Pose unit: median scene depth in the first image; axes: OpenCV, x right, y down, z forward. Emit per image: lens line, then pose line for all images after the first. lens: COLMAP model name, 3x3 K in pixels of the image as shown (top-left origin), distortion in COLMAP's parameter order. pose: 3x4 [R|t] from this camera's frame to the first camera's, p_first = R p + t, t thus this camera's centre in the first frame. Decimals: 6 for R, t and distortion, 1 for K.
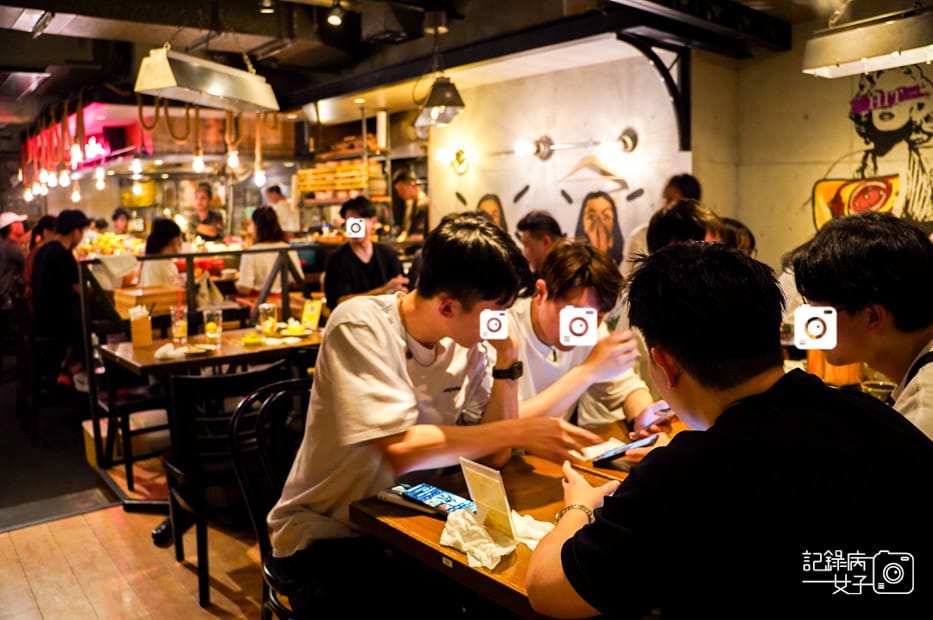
lens RADIAL K [[718.7, 0, 466.5], [0, 718.7, 310.0], [0, 0, 1]] dist [-0.195979, 0.109815]
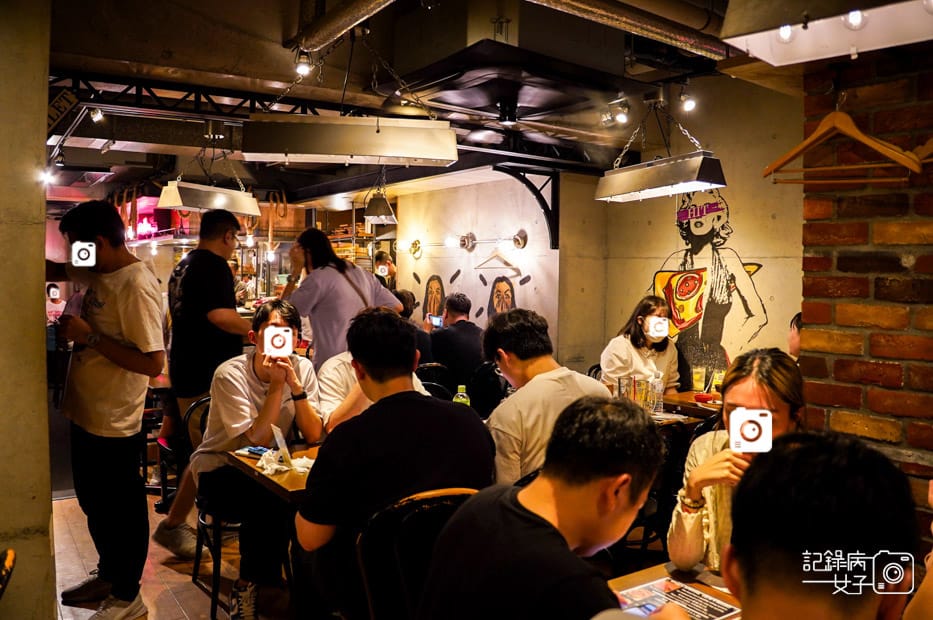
lens RADIAL K [[718.7, 0, 466.5], [0, 718.7, 310.0], [0, 0, 1]] dist [-0.195979, 0.109815]
pose [[0.996327, 0.026983, -0.081266, 0.243342], [-0.034257, 0.995400, -0.089476, 0.015882], [0.078478, 0.091932, 0.992668, -0.336090]]
